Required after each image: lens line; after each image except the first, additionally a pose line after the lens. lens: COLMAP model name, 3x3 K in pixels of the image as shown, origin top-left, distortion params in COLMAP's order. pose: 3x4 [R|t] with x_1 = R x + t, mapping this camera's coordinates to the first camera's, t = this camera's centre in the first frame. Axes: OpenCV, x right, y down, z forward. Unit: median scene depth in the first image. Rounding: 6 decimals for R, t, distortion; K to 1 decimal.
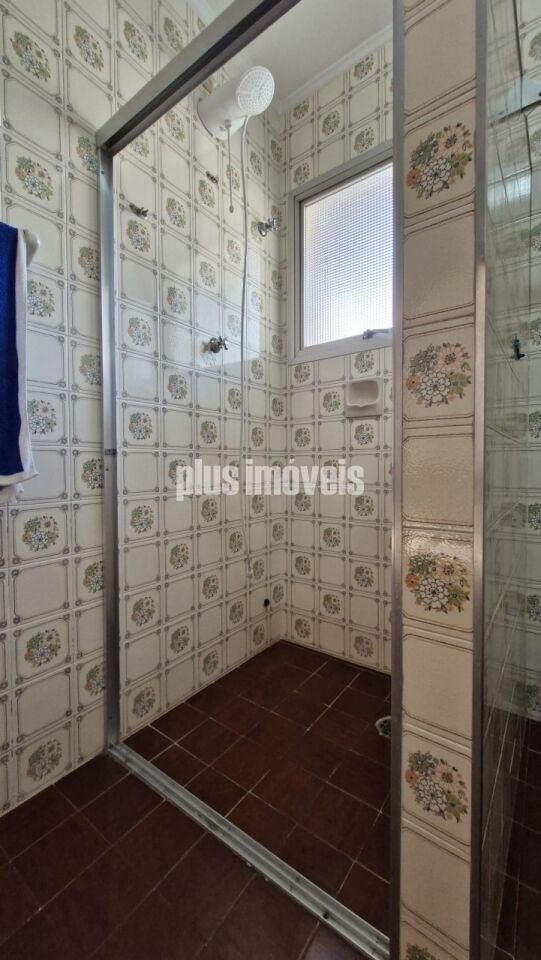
lens RADIAL K [[378.9, 0, 271.7], [0, 378.9, 474.4], [0, 0, 1]] dist [0.002297, -0.000407]
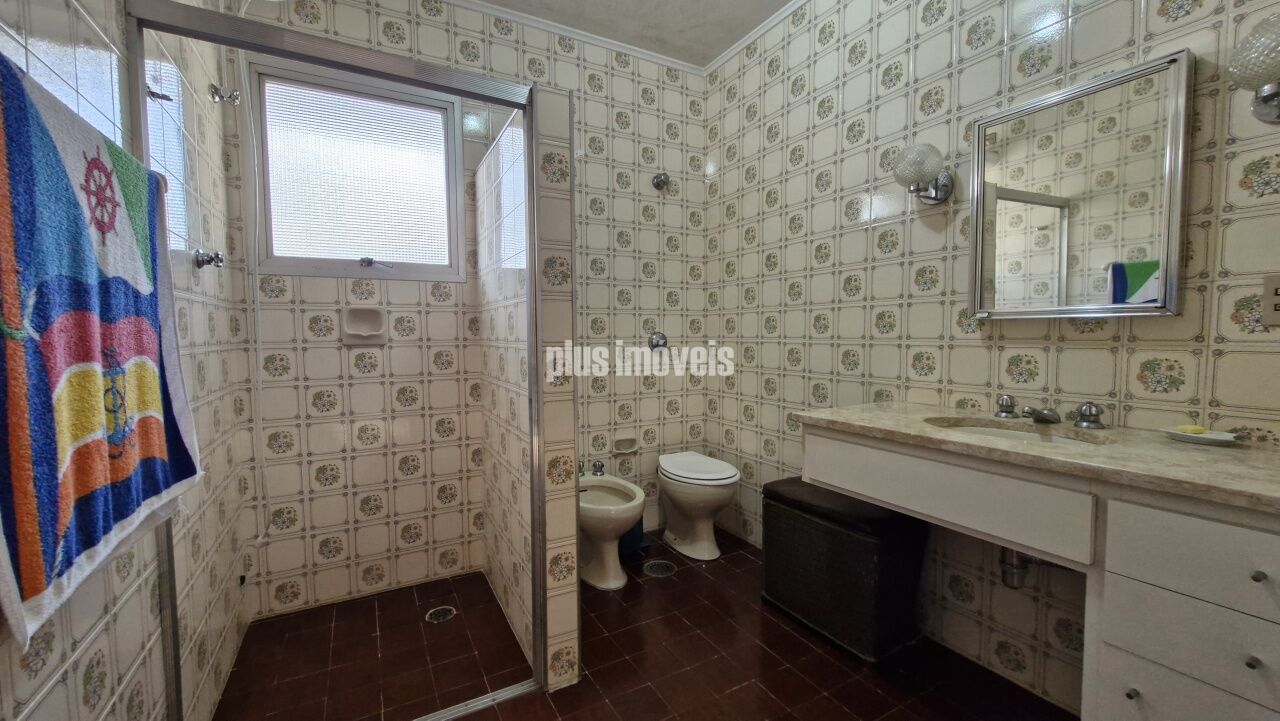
lens RADIAL K [[508.1, 0, 642.0], [0, 508.1, 357.4], [0, 0, 1]] dist [-0.001303, -0.000301]
pose [[0.406187, -0.044149, 0.912723, -0.666515], [0.024508, 0.998999, 0.037415, -0.150394], [-0.913461, 0.007171, 0.406862, -0.194042]]
